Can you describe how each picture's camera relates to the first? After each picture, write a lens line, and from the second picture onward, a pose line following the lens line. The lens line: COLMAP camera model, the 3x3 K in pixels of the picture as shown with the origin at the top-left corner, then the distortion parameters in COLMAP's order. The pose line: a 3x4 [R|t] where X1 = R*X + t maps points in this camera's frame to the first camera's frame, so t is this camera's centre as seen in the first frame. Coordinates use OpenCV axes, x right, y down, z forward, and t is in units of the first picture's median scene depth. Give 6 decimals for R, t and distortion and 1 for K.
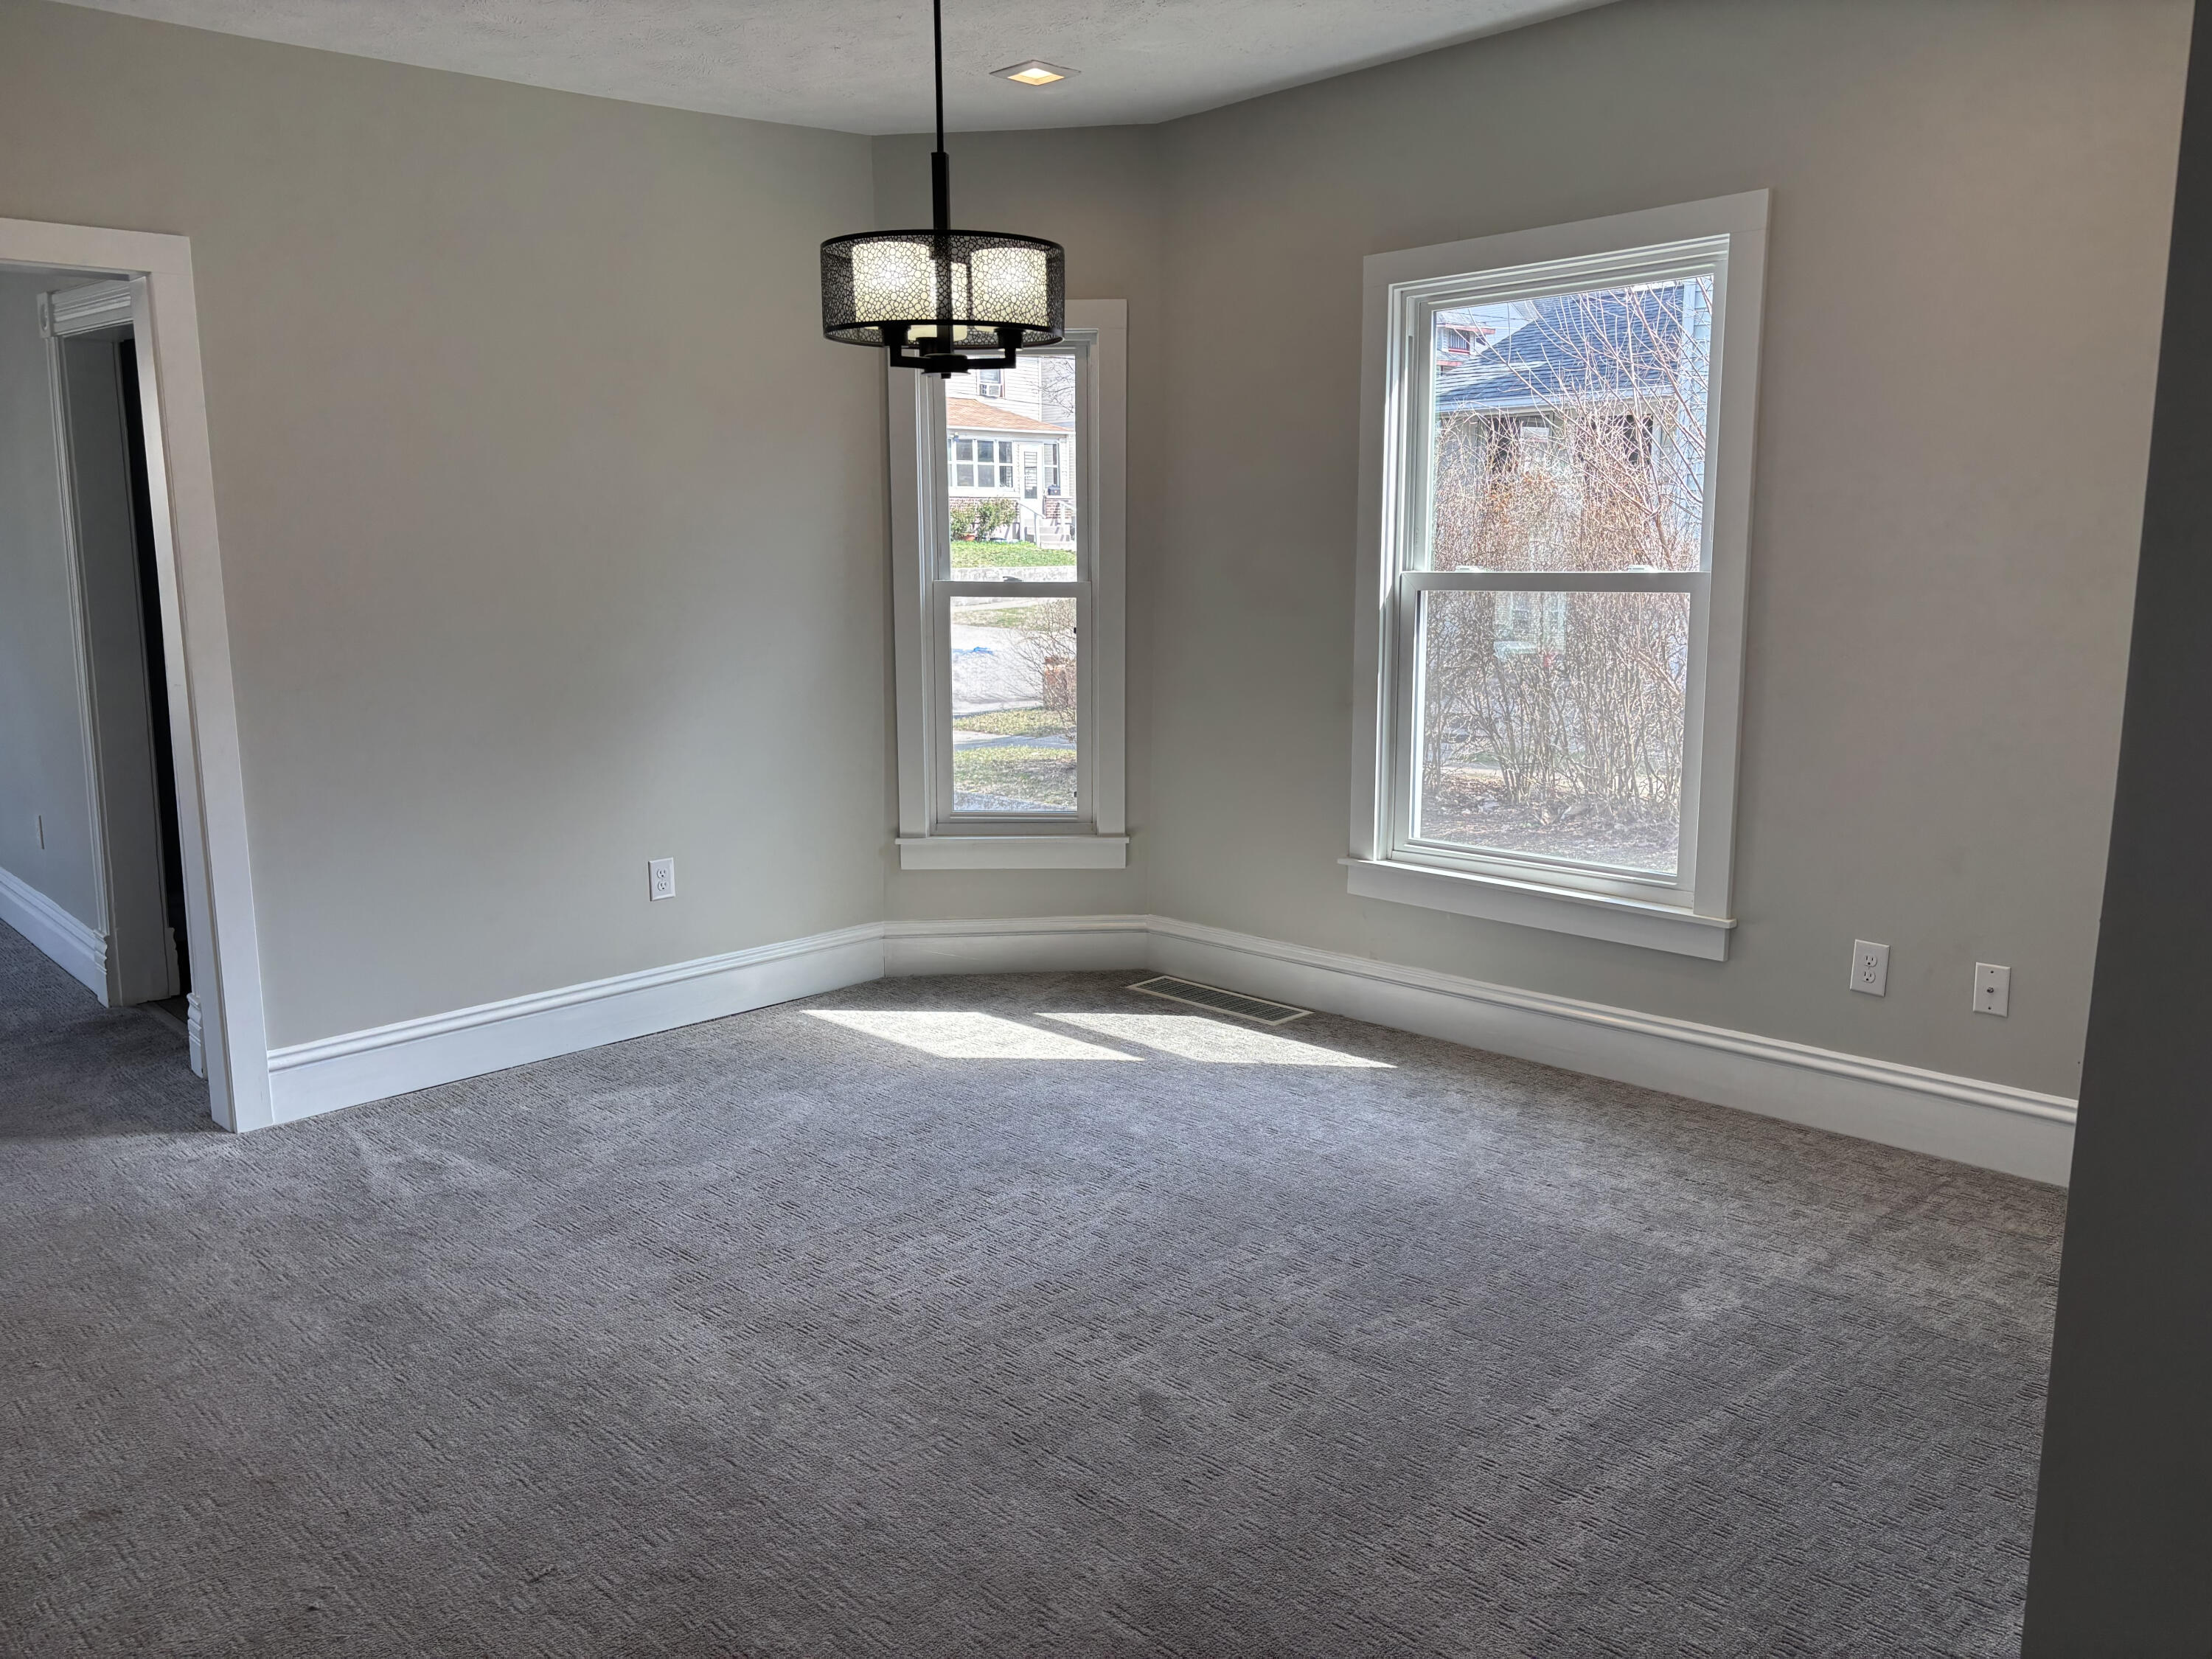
lens RADIAL K [[1650.6, 0, 1106.0], [0, 1650.6, 829.5], [0, 0, 1]] dist [0.007059, 0.001132]
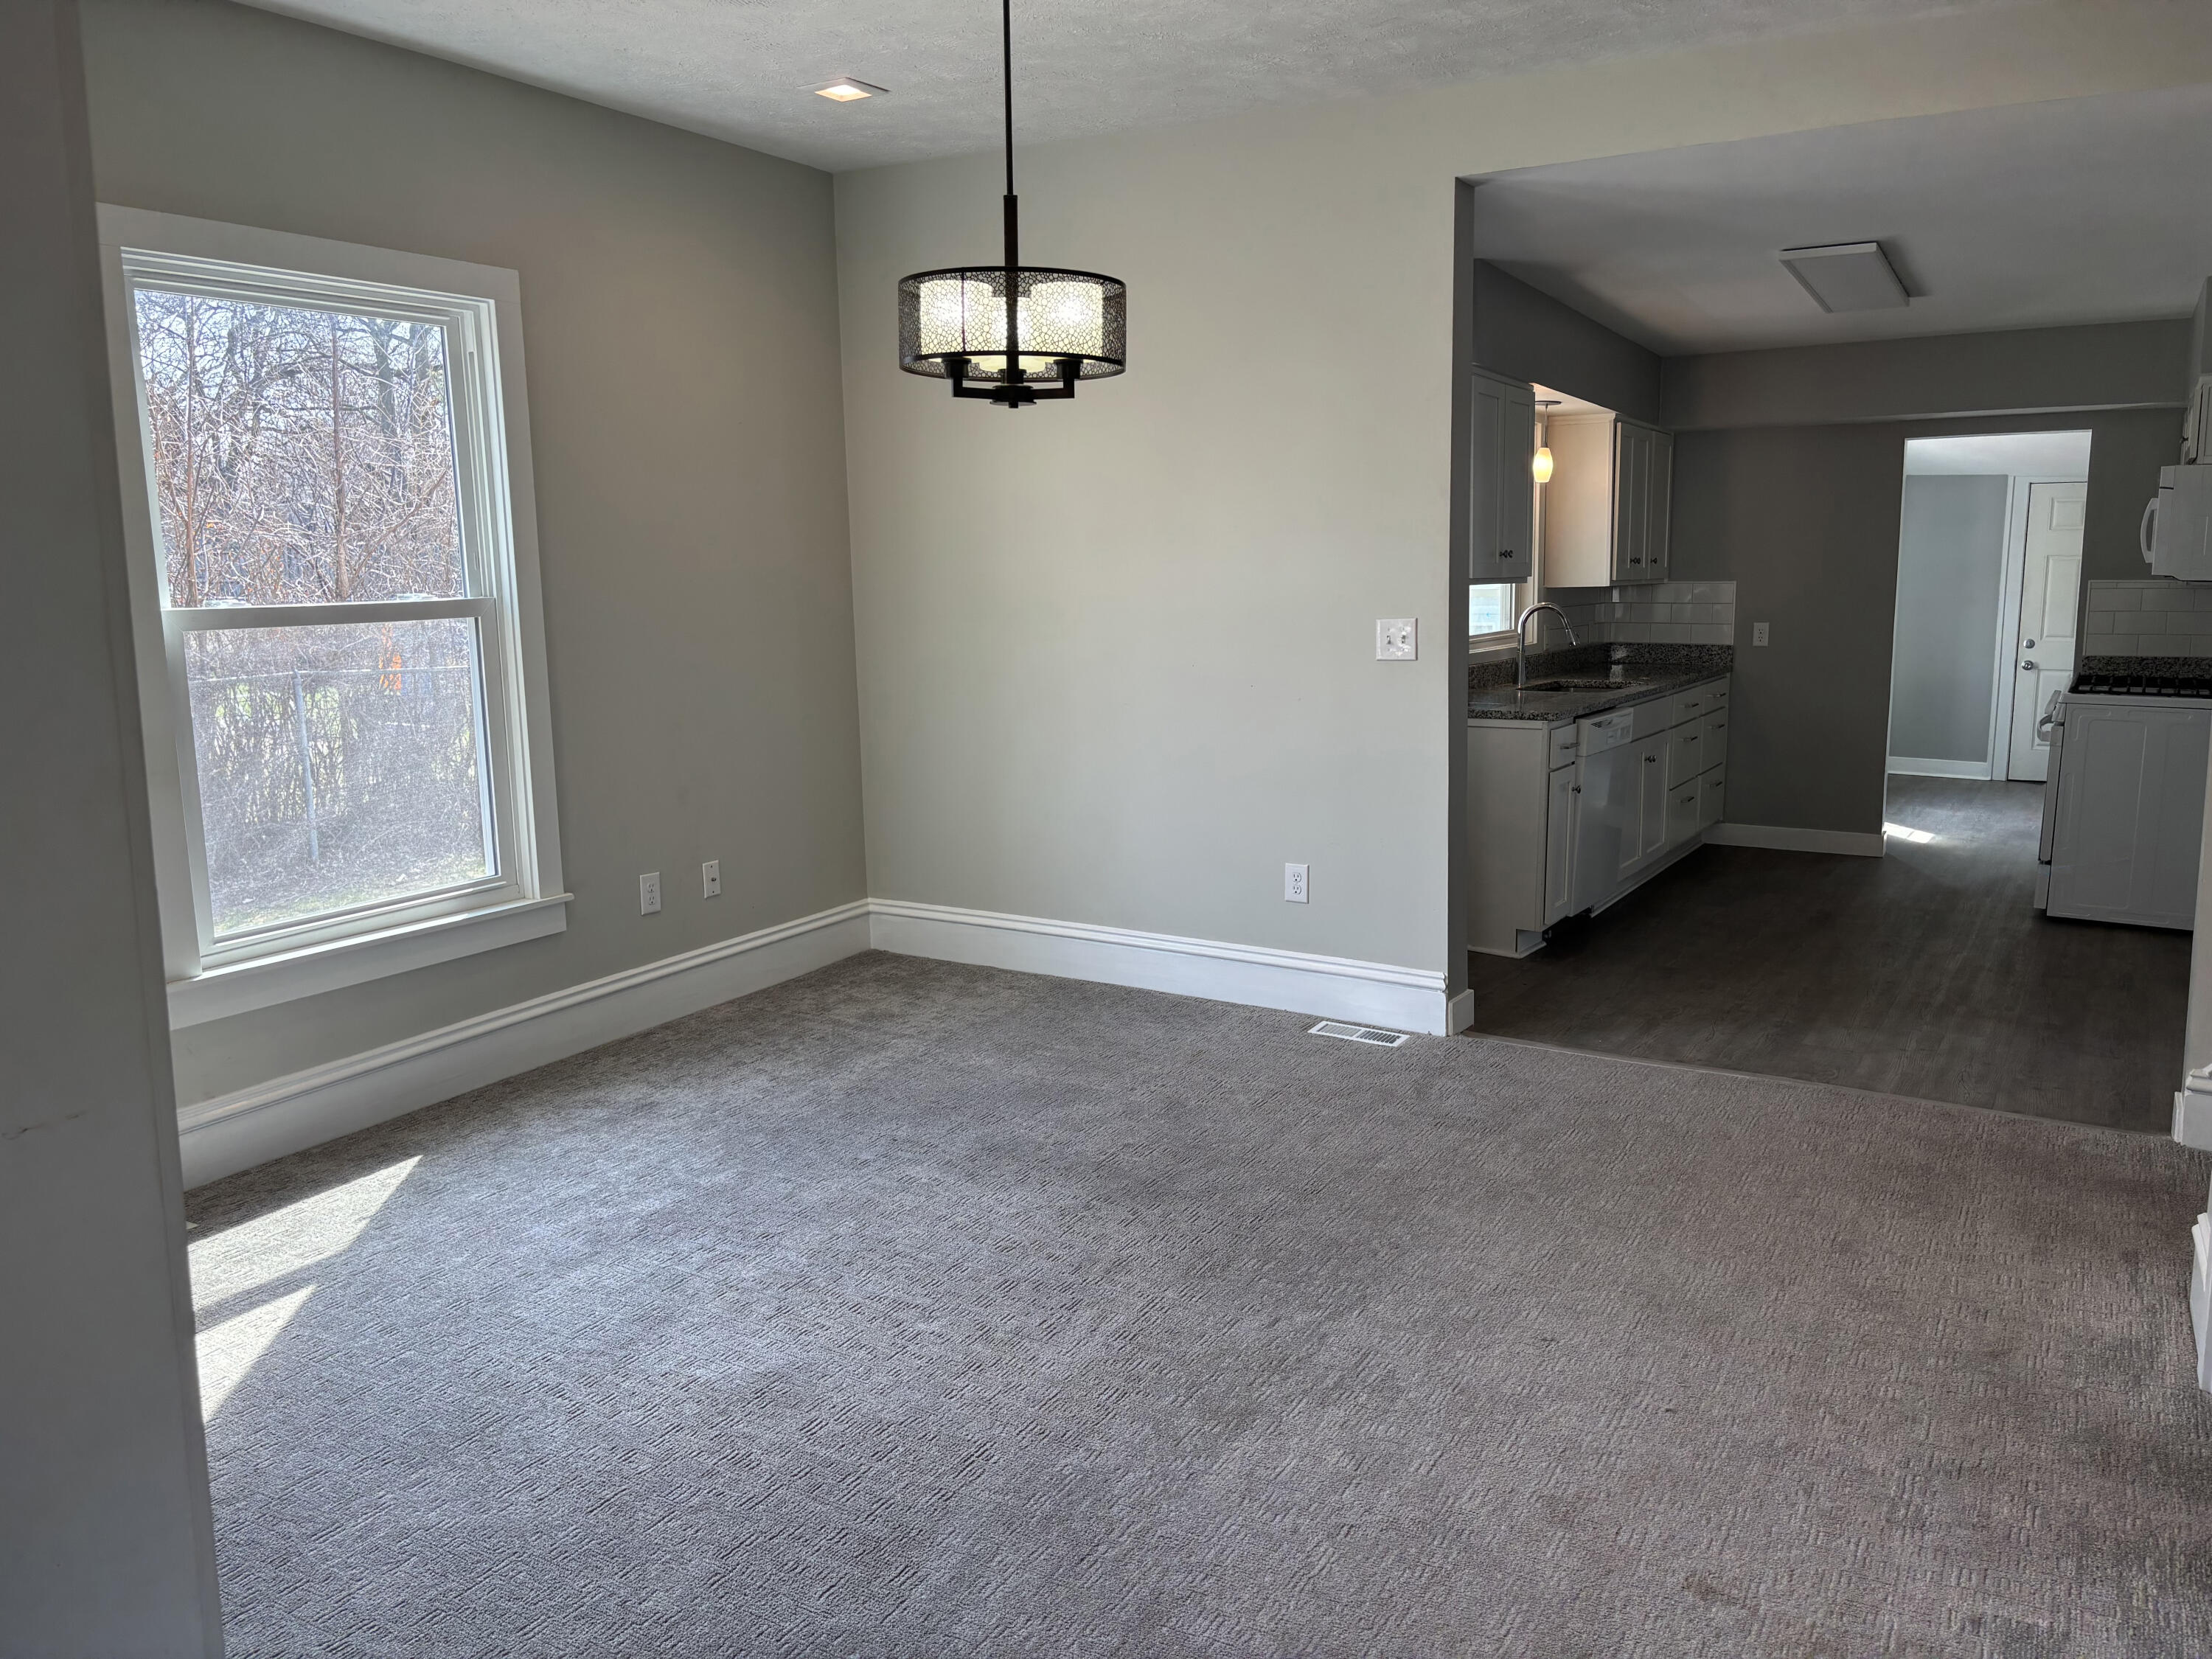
lens RADIAL K [[1650.6, 0, 1106.0], [0, 1650.6, 829.5], [0, 0, 1]] dist [0.007059, 0.001132]
pose [[-0.276899, -0.144263, 0.950008, -0.992493], [0.177935, 0.963869, 0.198231, -0.181838], [-0.944281, 0.223930, -0.241225, 1.089116]]
